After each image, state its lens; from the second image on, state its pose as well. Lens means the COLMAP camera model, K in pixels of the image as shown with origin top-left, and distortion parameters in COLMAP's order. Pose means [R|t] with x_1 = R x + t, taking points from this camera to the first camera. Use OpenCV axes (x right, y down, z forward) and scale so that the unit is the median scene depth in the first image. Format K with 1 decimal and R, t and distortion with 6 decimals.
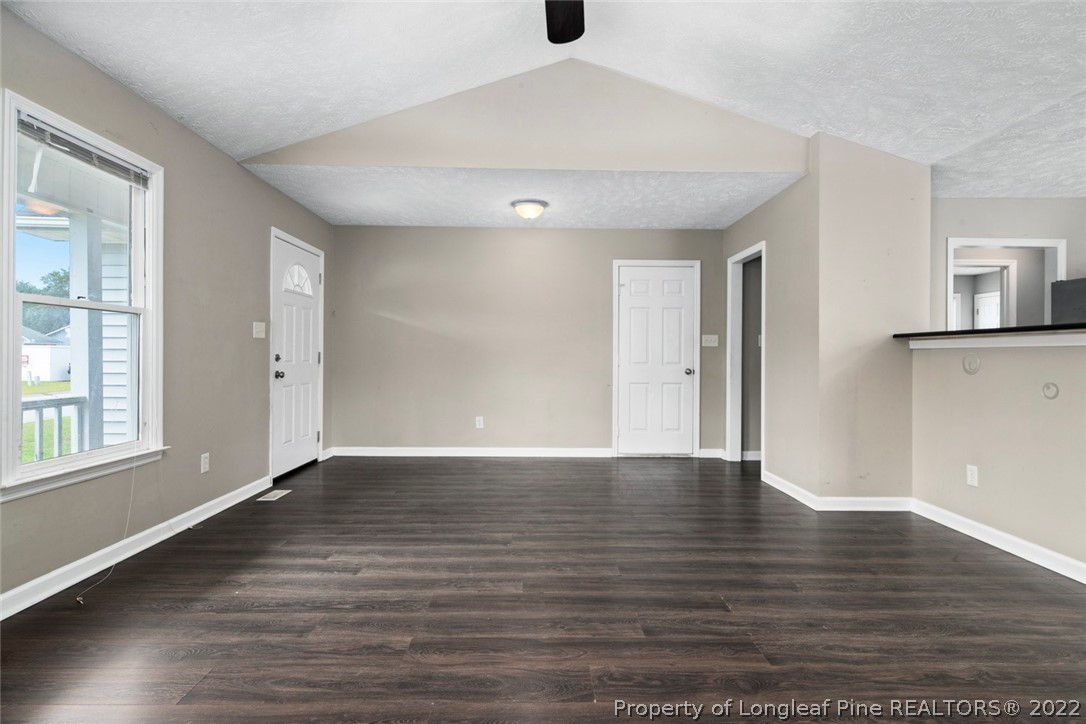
lens RADIAL K [[528.0, 0, 540.2], [0, 528.0, 360.3], [0, 0, 1]] dist [-0.001512, -0.000521]
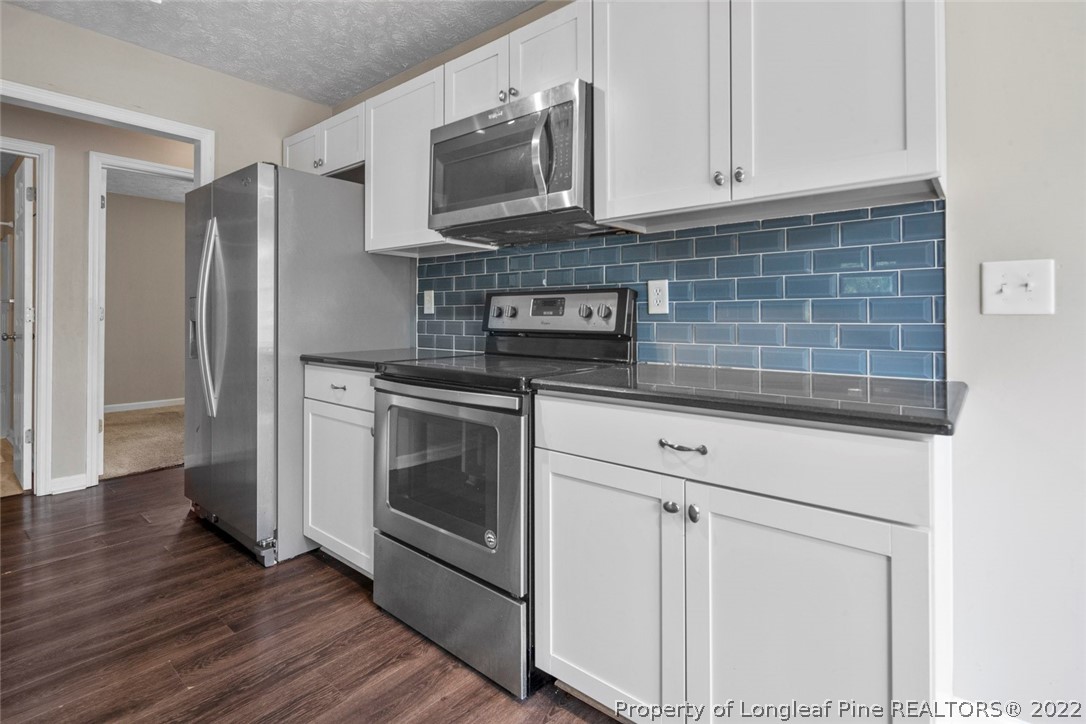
lens RADIAL K [[528.0, 0, 540.6], [0, 528.0, 308.7], [0, 0, 1]] dist [-0.001512, -0.000521]
pose [[0.652307, 0.007197, 0.757921, 1.192687], [0.009012, 0.999811, -0.017249, 0.003940], [-0.757902, 0.018082, 0.652118, 0.428872]]
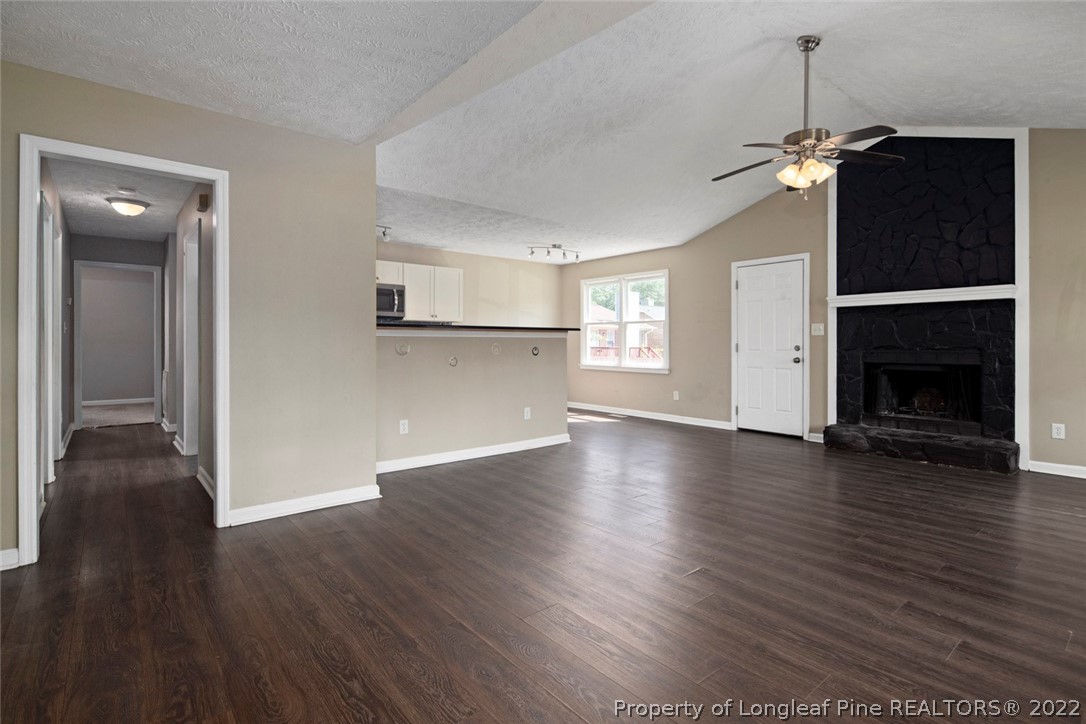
lens RADIAL K [[528.0, 0, 537.2], [0, 528.0, 346.4], [0, 0, 1]] dist [-0.001512, -0.000521]
pose [[-0.625810, -0.011518, 0.779891, -0.569578], [0.003550, 0.999839, 0.017615, -0.023631], [-0.779968, 0.013792, -0.625668, 1.796352]]
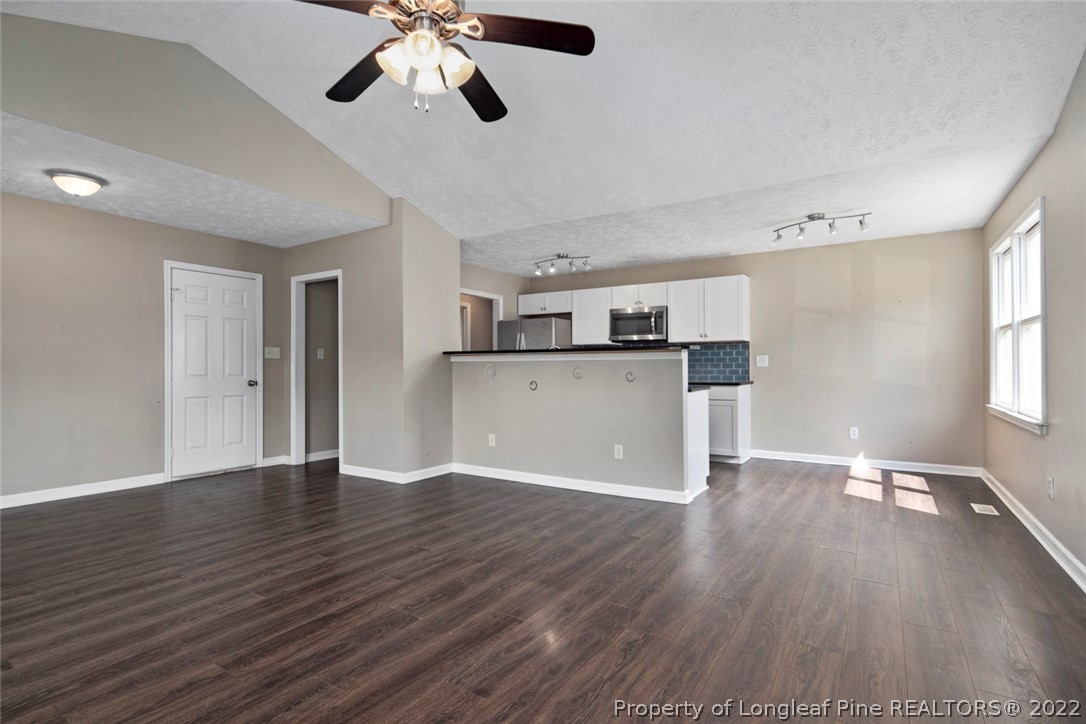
lens RADIAL K [[528.0, 0, 537.5], [0, 528.0, 366.8], [0, 0, 1]] dist [-0.001512, -0.000521]
pose [[0.554315, -0.004933, 0.832292, -0.493832], [0.012621, 0.999917, -0.002479, -0.001023], [-0.832211, 0.011878, 0.554331, -0.013859]]
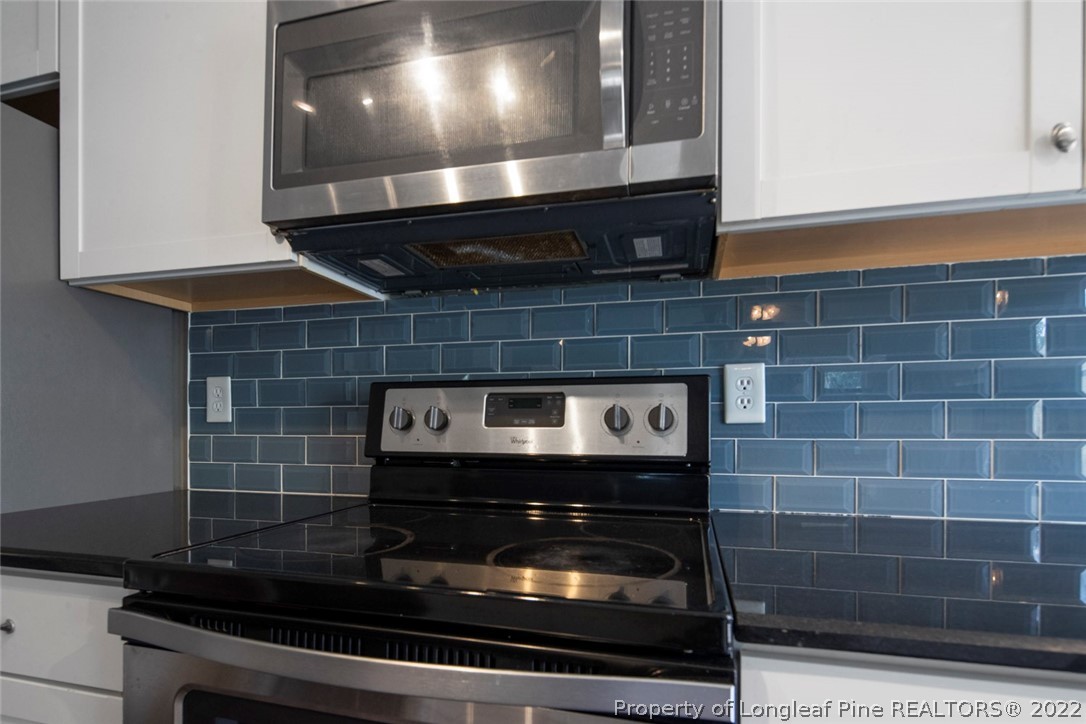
lens RADIAL K [[536.9, 0, 538.4], [0, 536.9, 426.5], [0, 0, 1]] dist [-0.001428, -0.001594]
pose [[0.266809, -0.006614, 0.963727, 1.384173], [0.009984, 0.999942, 0.004099, -0.000430], [-0.963698, 0.008528, 0.266859, 0.784561]]
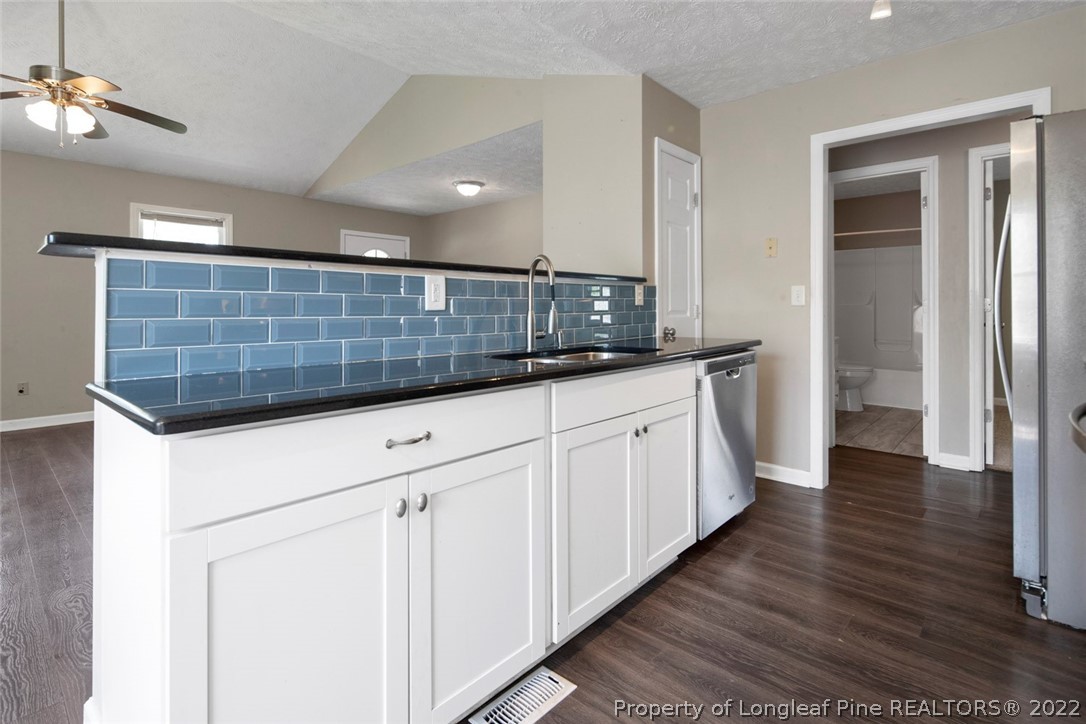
lens RADIAL K [[528.0, 0, 543.5], [0, 528.0, 304.7], [0, 0, 1]] dist [-0.001512, -0.000521]
pose [[0.728830, -0.011519, -0.684598, 1.526217], [0.000014, 0.999859, -0.016808, 0.005654], [0.684695, 0.012241, 0.728727, 0.384485]]
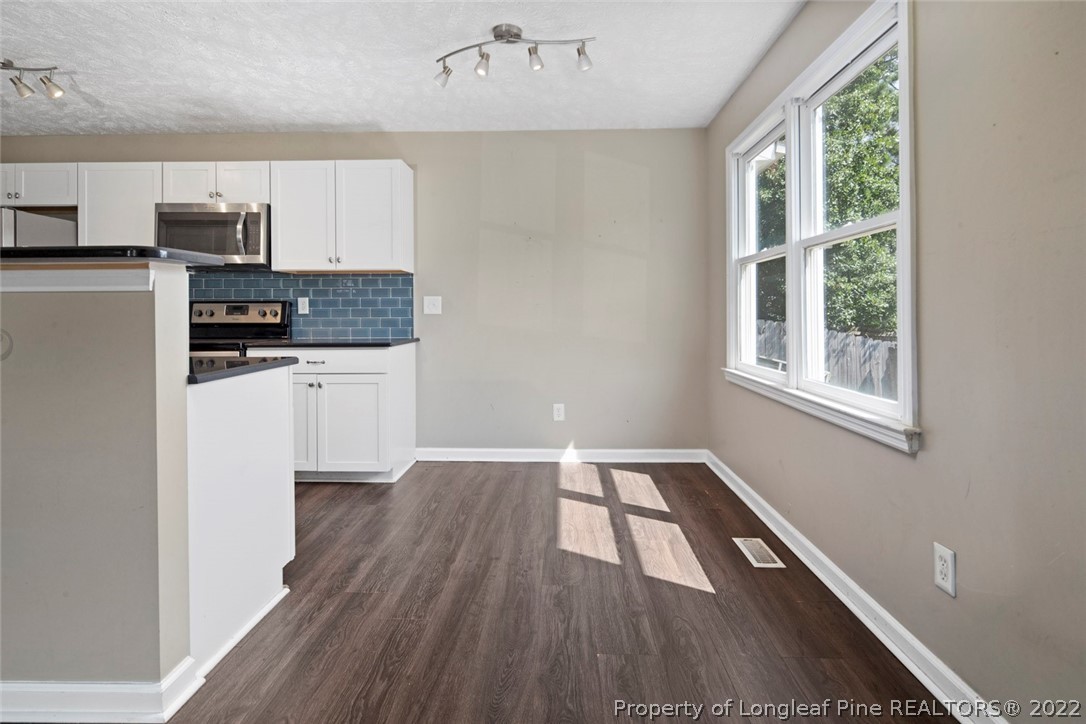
lens RADIAL K [[528.0, 0, 551.0], [0, 528.0, 314.3], [0, 0, 1]] dist [-0.001512, -0.000521]
pose [[0.025882, -0.005531, 0.999650, 0.452931], [0.012396, 0.999910, 0.005211, 0.002142], [-0.999588, 0.012257, 0.025948, 0.077468]]
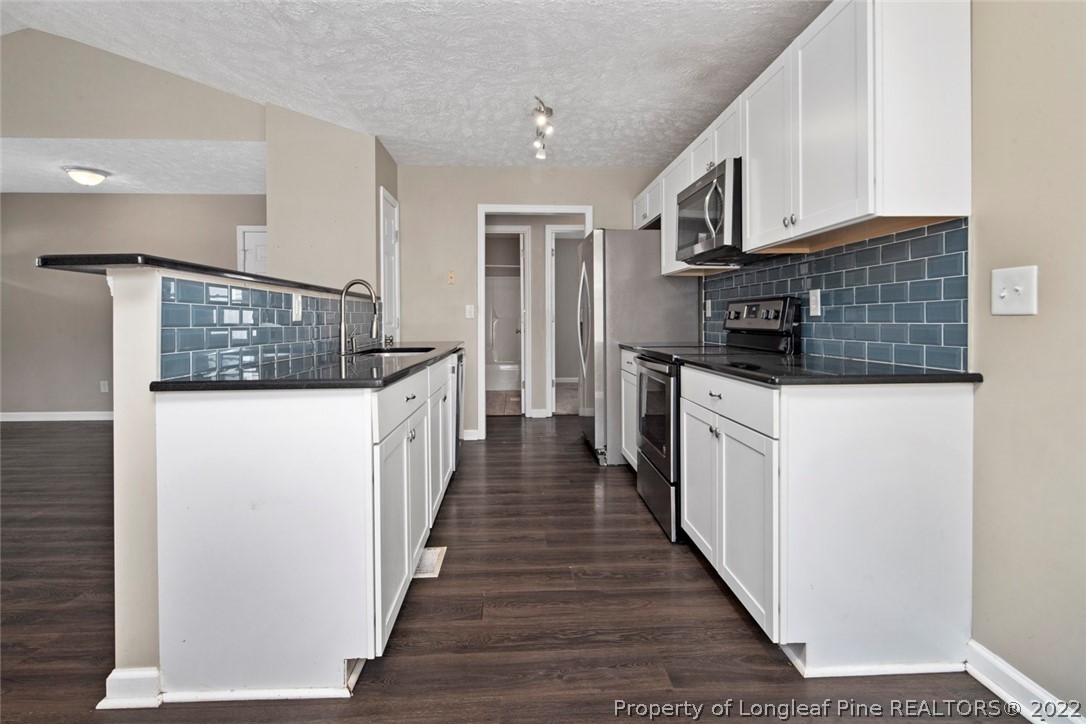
lens RADIAL K [[528.0, 0, 542.4], [0, 528.0, 325.5], [0, 0, 1]] dist [-0.001512, -0.000521]
pose [[0.999039, -0.008837, 0.042932, 1.316874], [0.008799, 0.999961, 0.001086, 0.010526], [-0.042940, -0.000708, 0.999077, -0.071902]]
